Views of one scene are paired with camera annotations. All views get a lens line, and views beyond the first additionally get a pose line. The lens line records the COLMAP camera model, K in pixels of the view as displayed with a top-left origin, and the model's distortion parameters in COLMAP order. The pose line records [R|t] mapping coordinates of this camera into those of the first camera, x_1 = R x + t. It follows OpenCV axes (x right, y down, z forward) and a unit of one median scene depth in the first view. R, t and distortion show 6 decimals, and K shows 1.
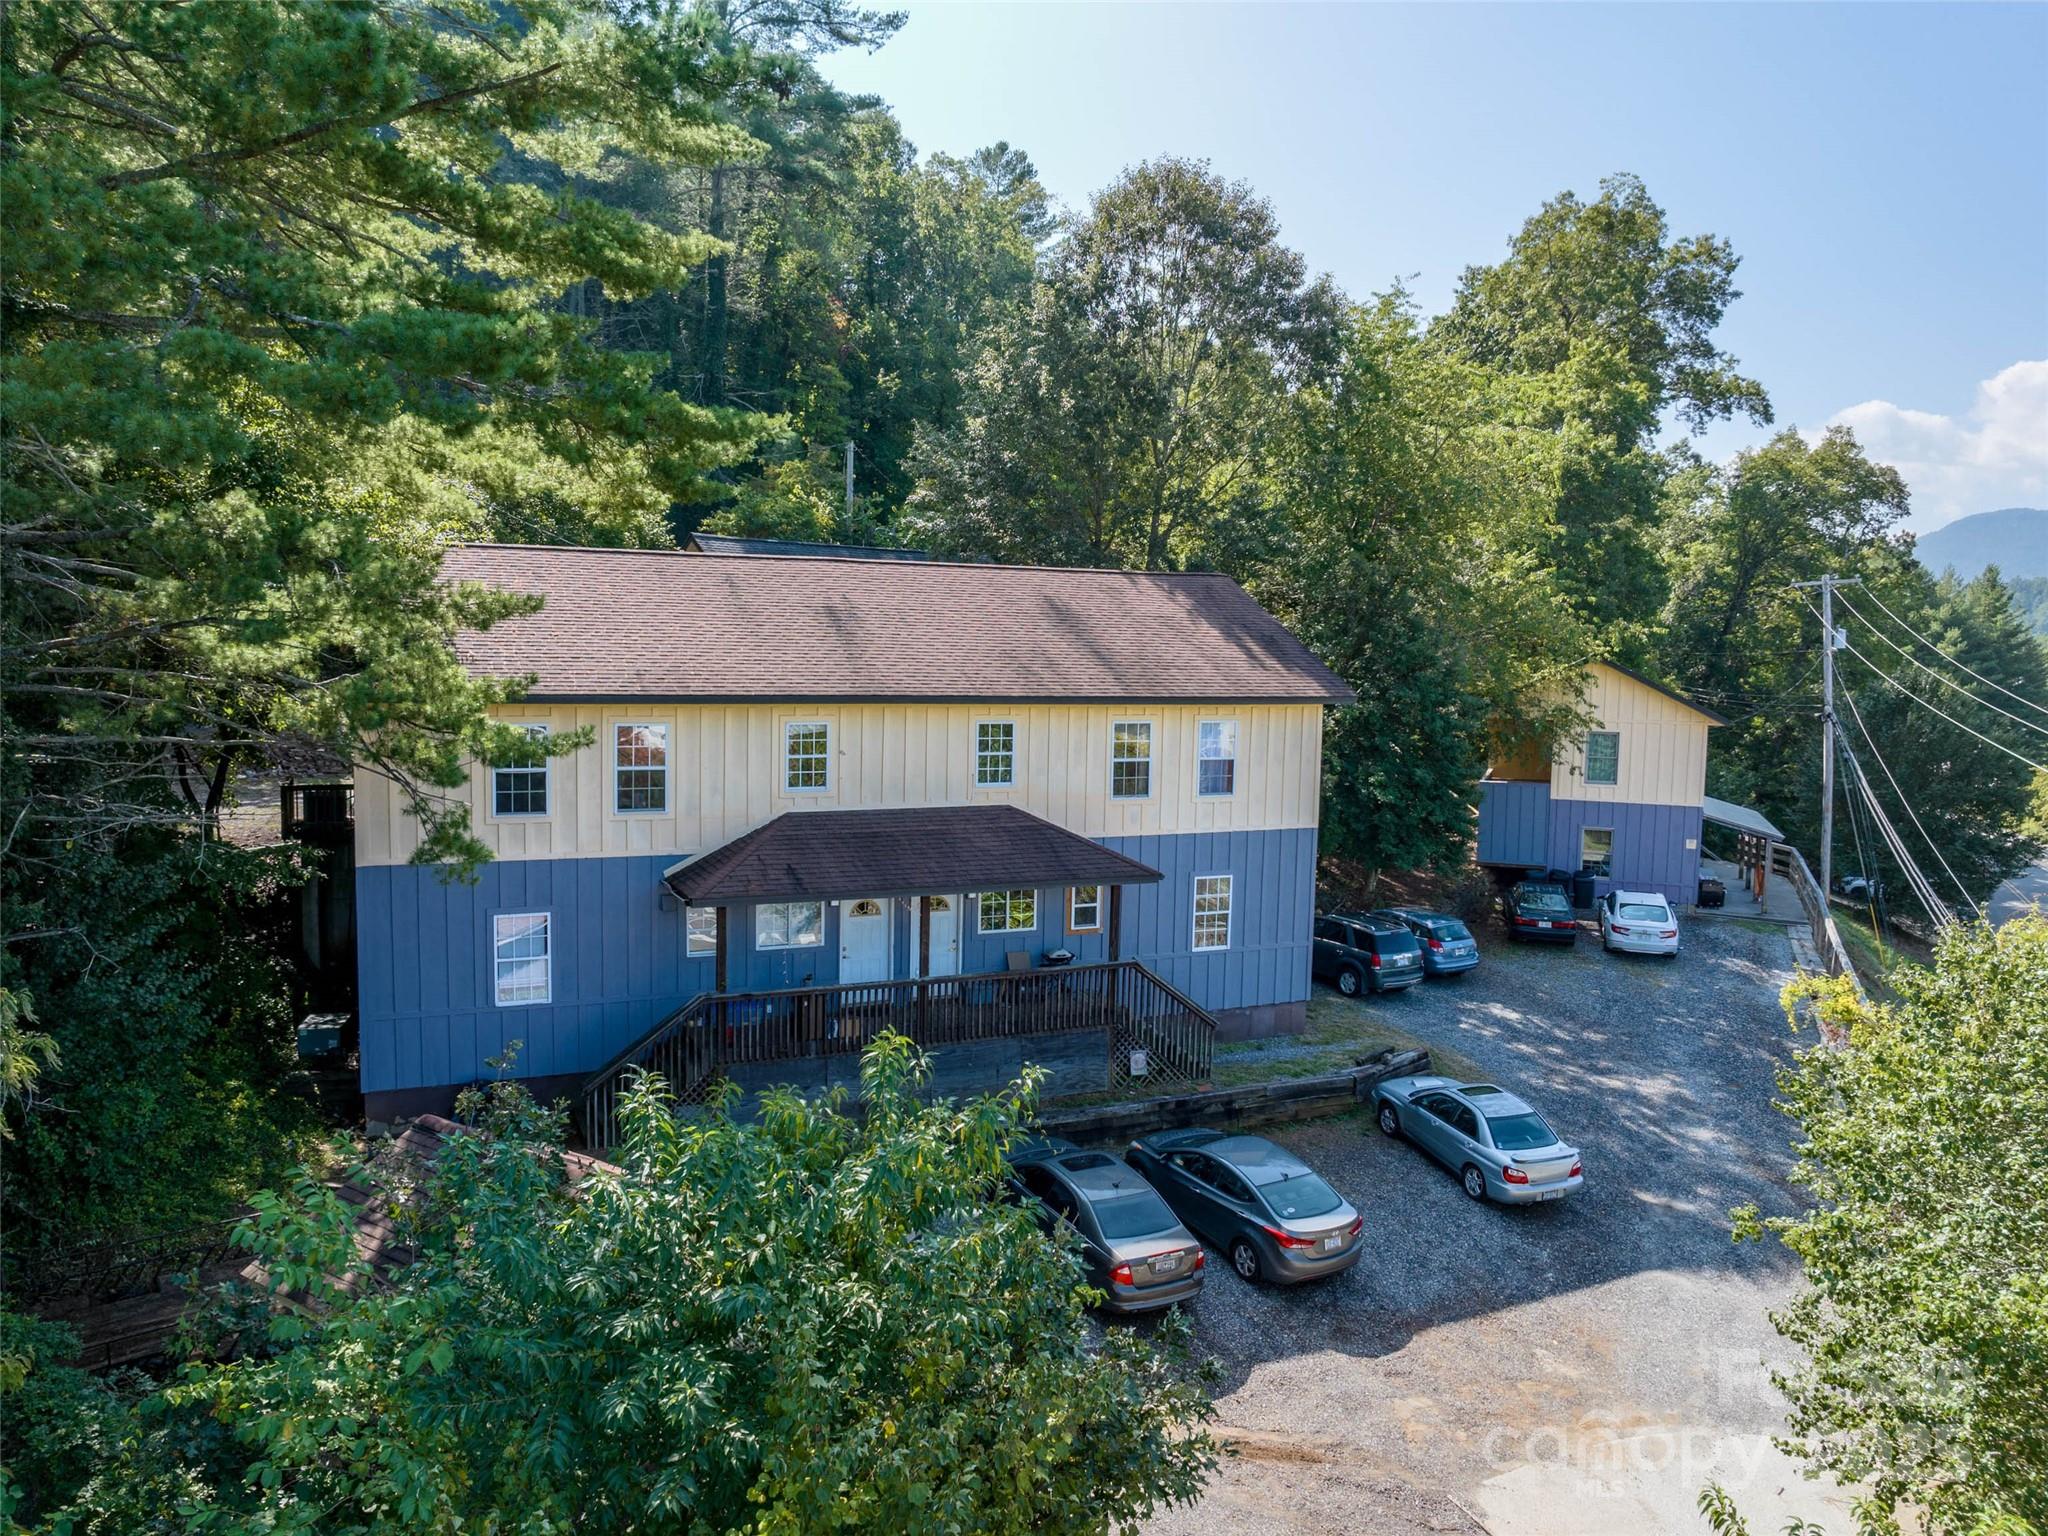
lens RADIAL K [[1442.4, 0, 1026.8], [0, 1442.4, 766.5], [0, 0, 1]] dist [-0.035818, -0.004198]
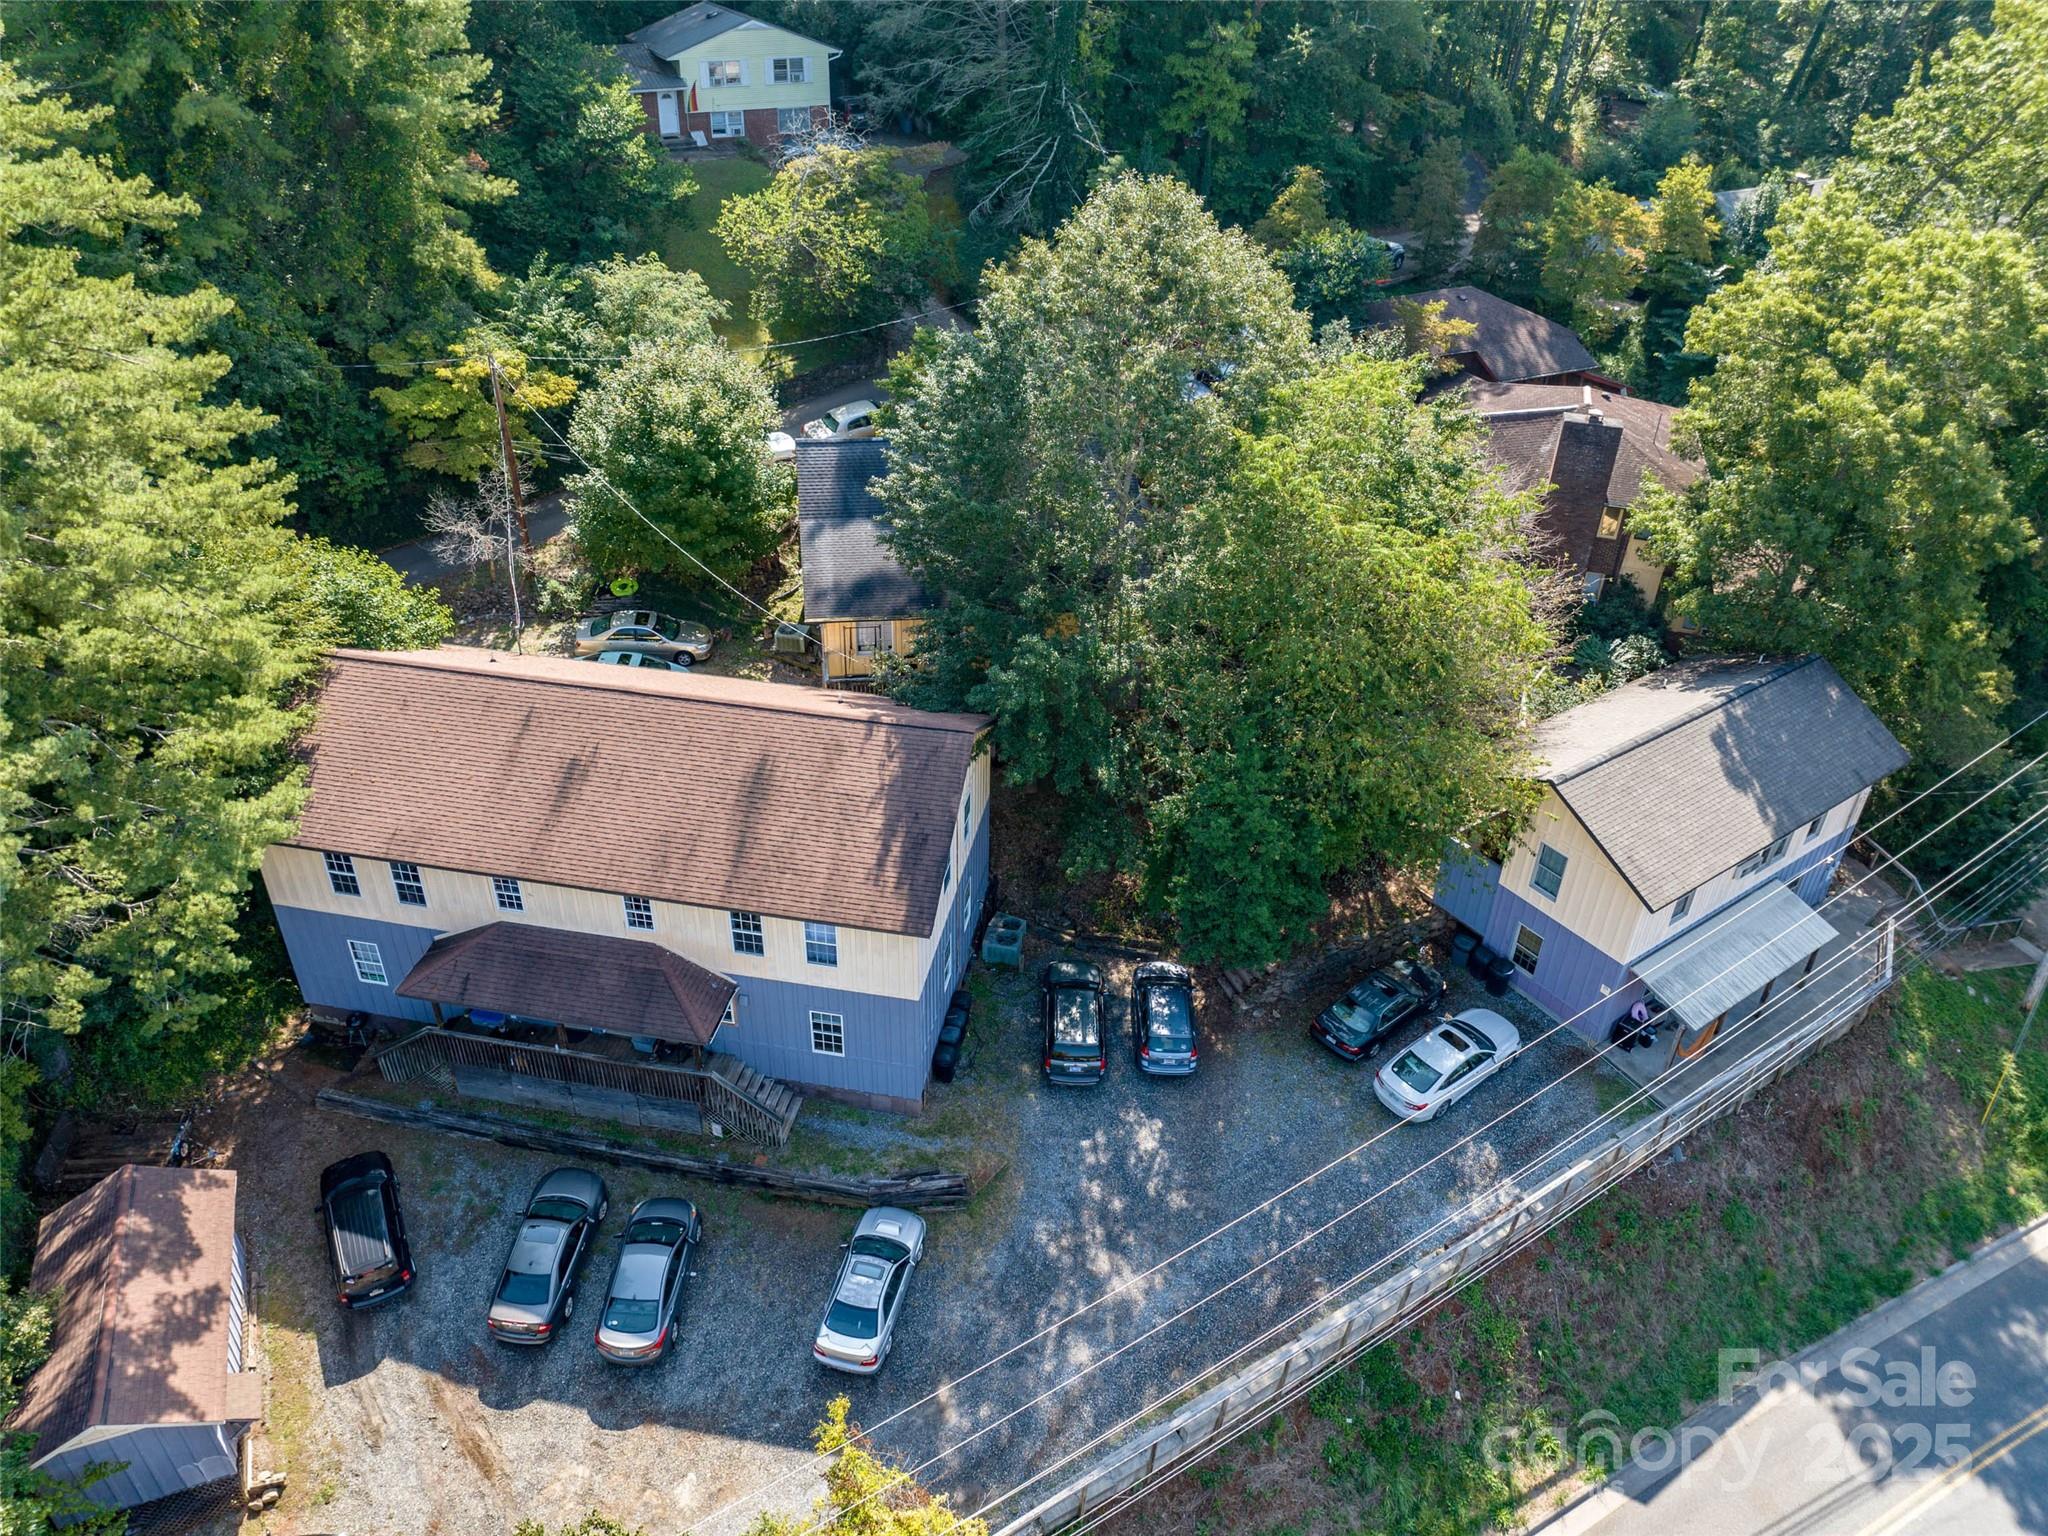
lens RADIAL K [[1442.4, 0, 1026.8], [0, 1442.4, 766.5], [0, 0, 1]] dist [-0.035818, -0.004198]
pose [[0.828266, 0.315806, -0.462863, 0.859811], [-0.062739, 0.873120, 0.483451, -0.801357], [0.556812, -0.371386, 0.742989, 0.234827]]
